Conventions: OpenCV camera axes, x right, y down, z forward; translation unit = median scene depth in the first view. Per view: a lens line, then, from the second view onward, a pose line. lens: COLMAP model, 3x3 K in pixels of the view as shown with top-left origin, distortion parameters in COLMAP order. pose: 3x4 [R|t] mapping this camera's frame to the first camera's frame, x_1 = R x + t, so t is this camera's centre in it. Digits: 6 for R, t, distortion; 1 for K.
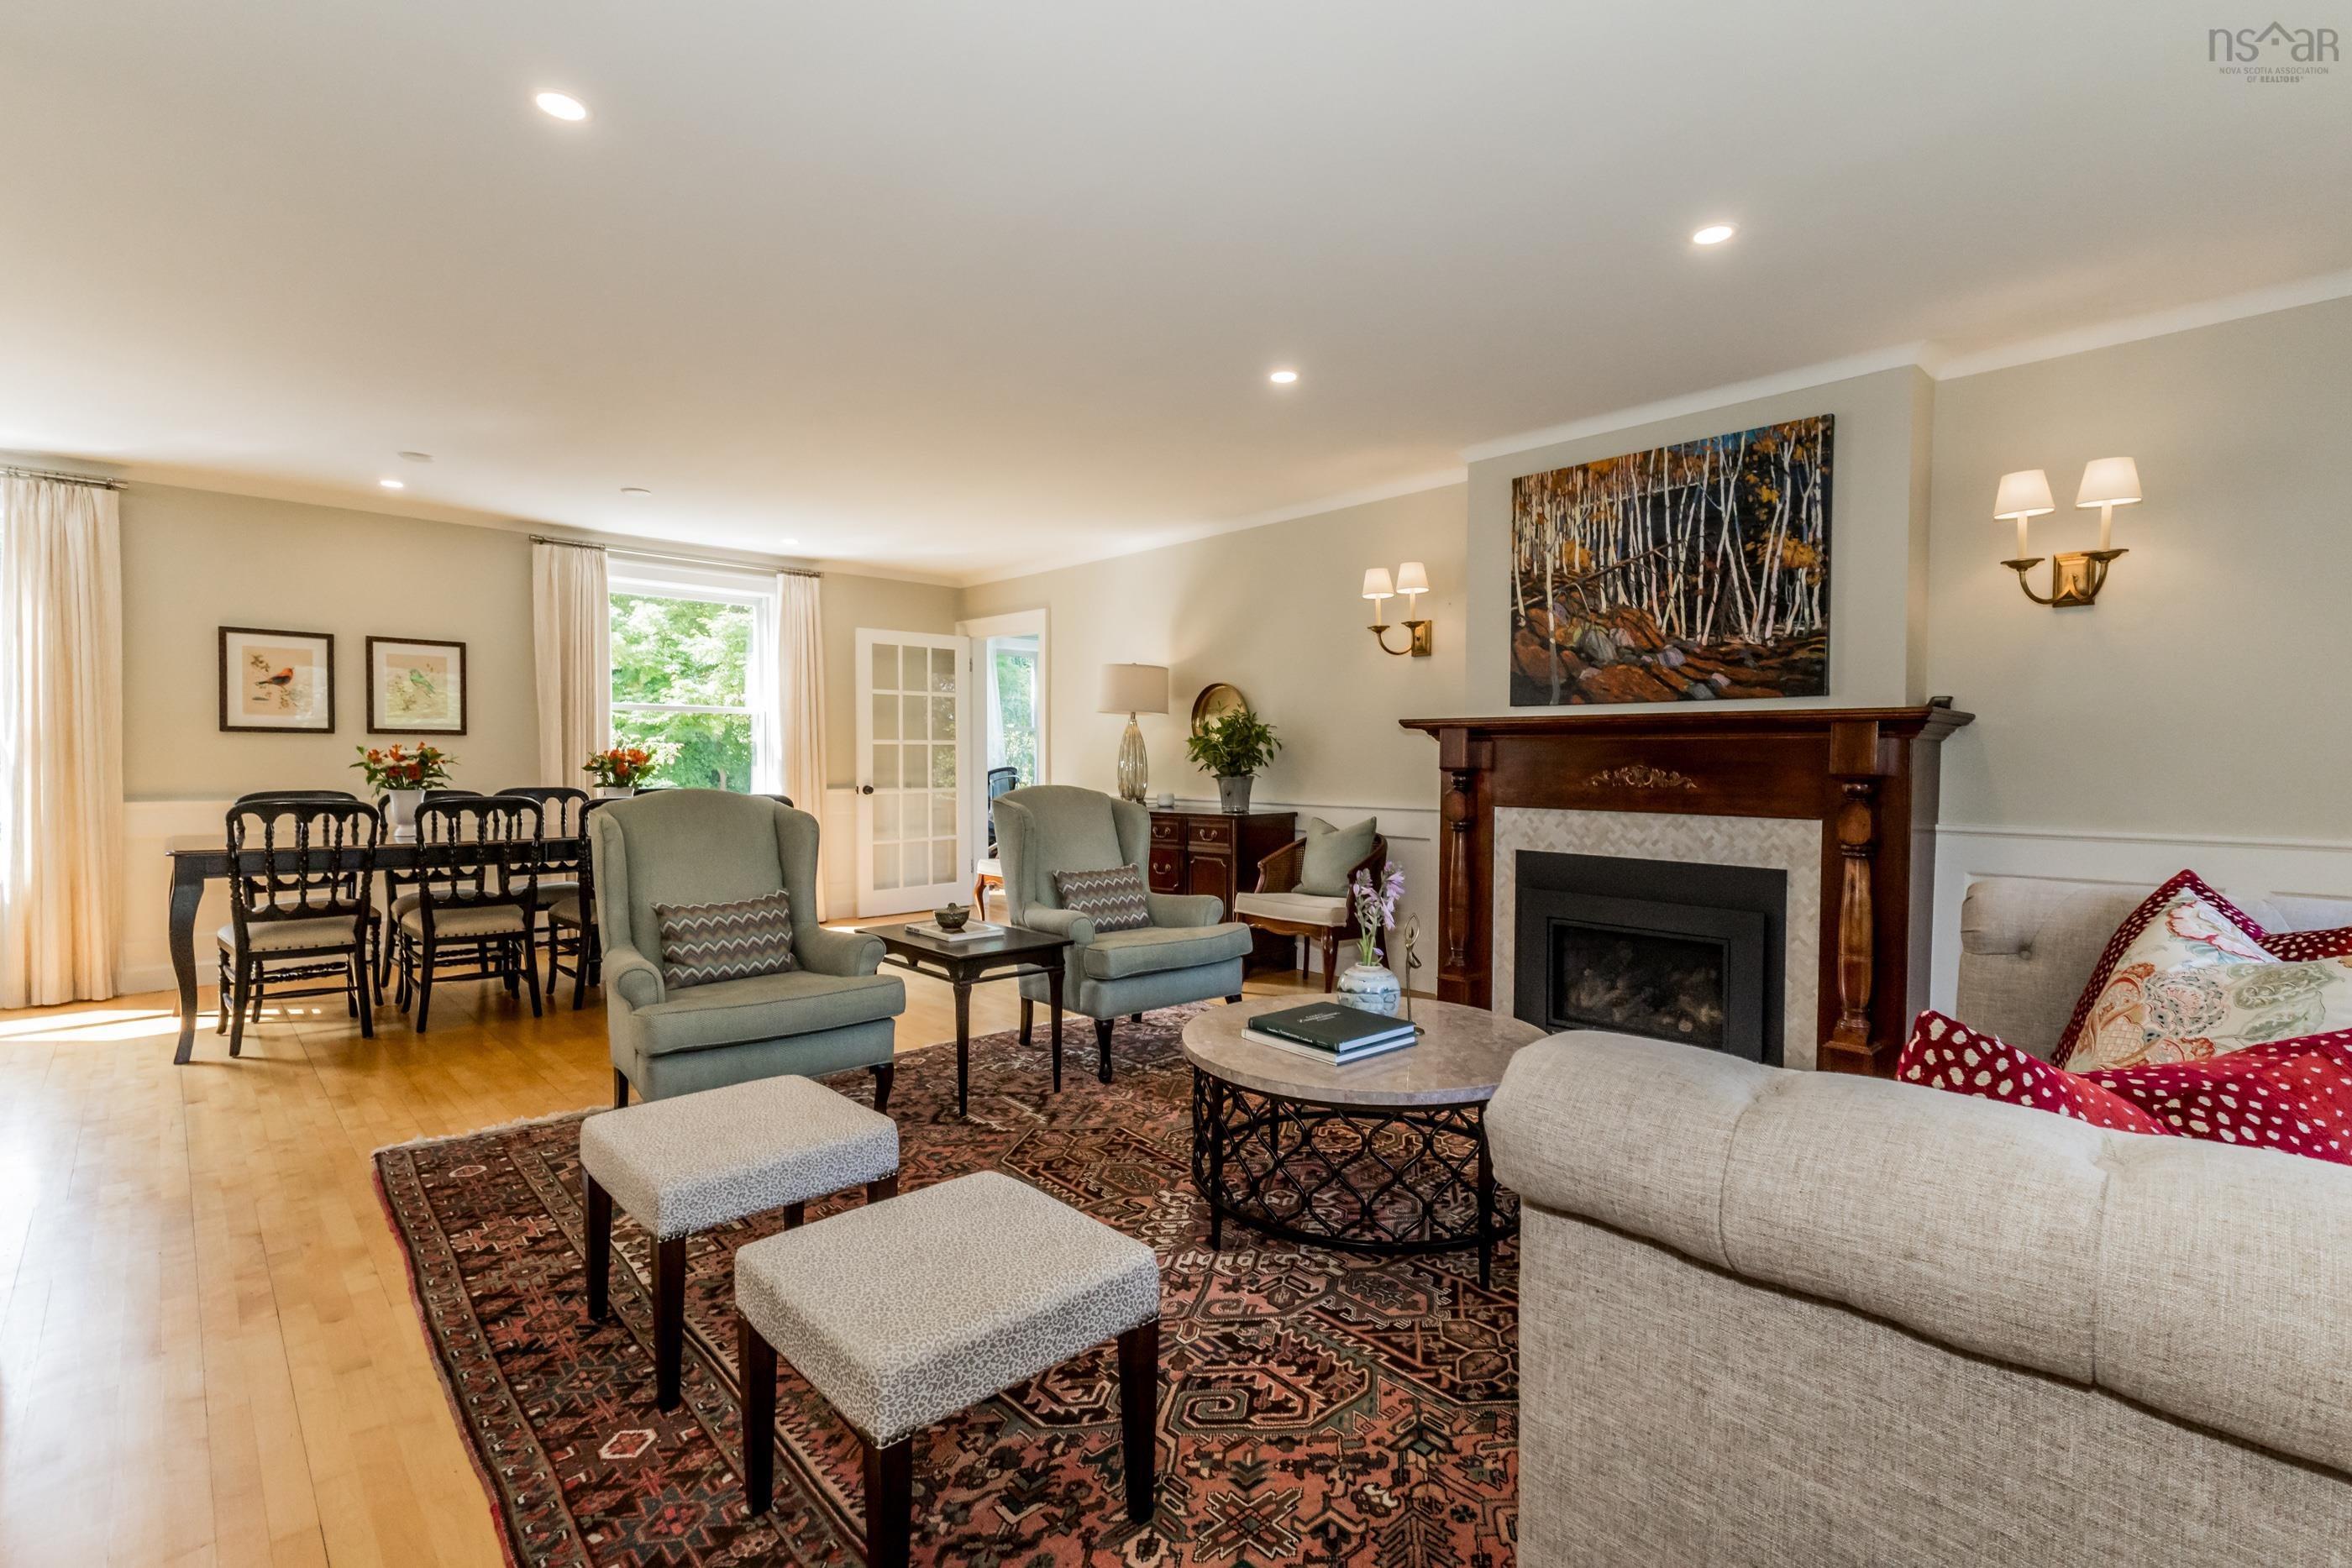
lens RADIAL K [[1096.2, 0, 1180.0], [0, 1096.2, 777.8], [0, 0, 1]] dist [0.003092, 0.000660]
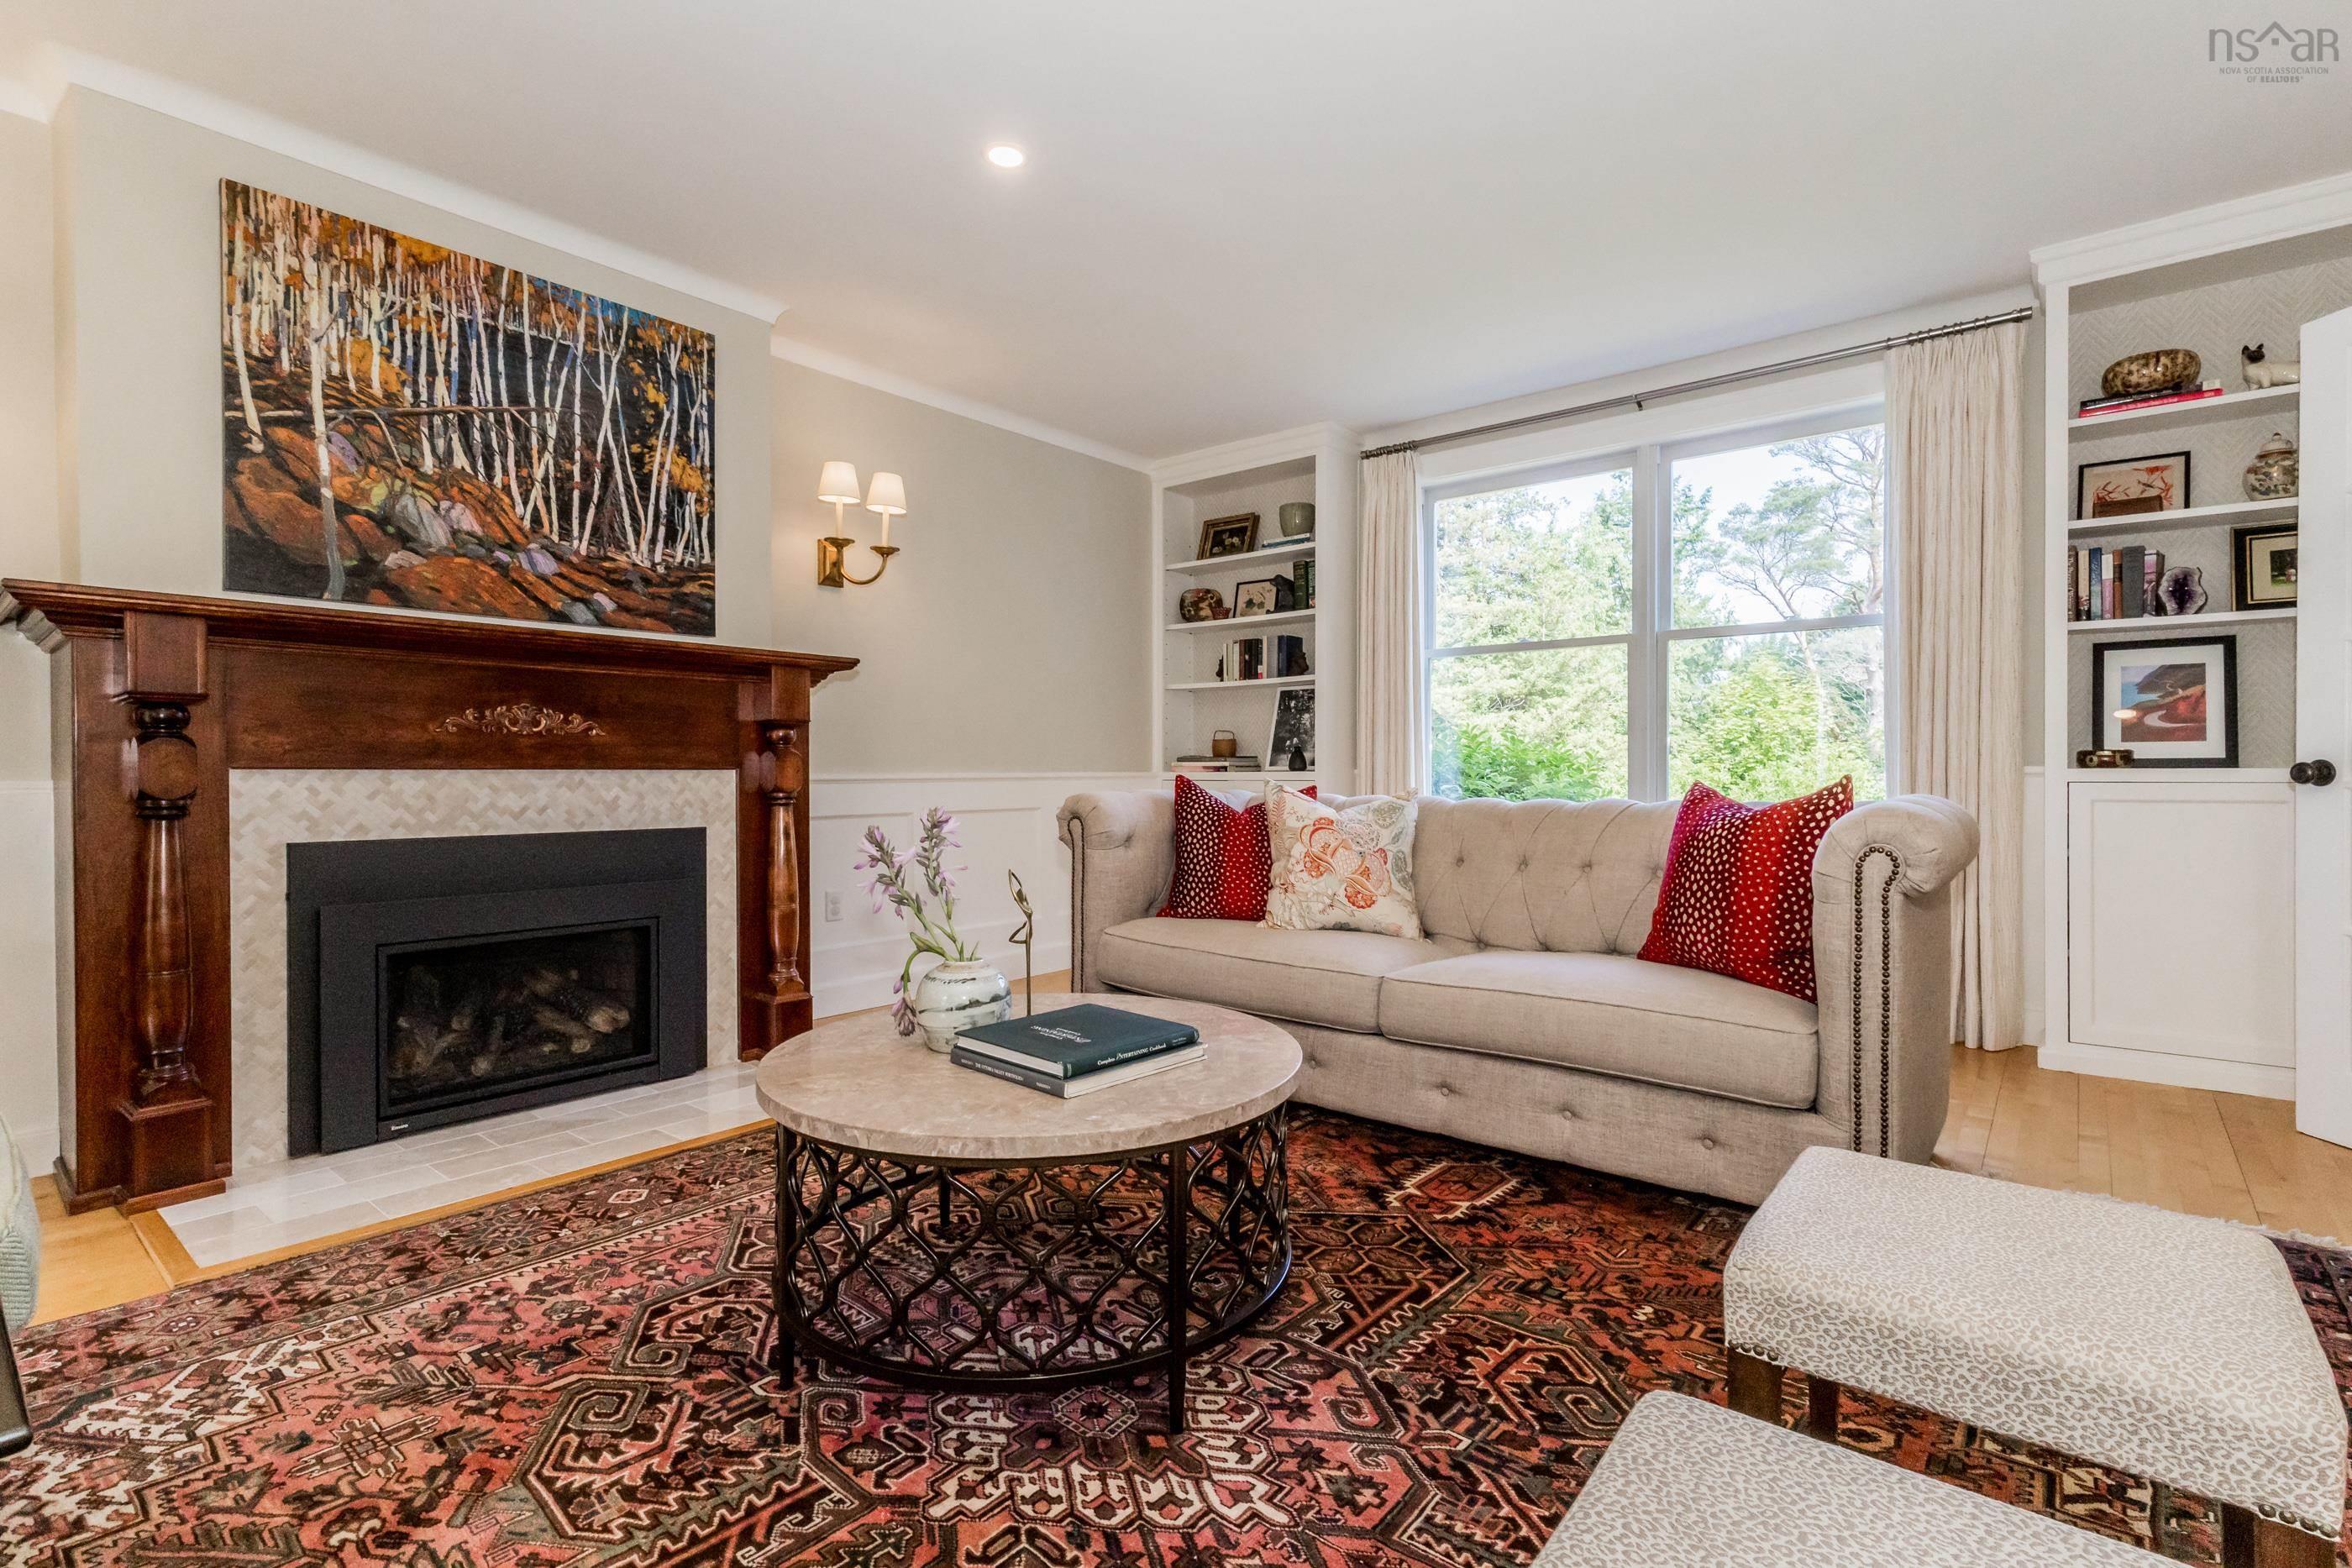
lens RADIAL K [[1096.2, 0, 1181.6], [0, 1096.2, 783.5], [0, 0, 1]] dist [0.003092, 0.000660]
pose [[-0.137518, -0.013271, 0.990410, -0.359594], [0.022810, 0.999603, 0.016562, 0.039431], [-0.990237, 0.024869, -0.137160, 0.683747]]
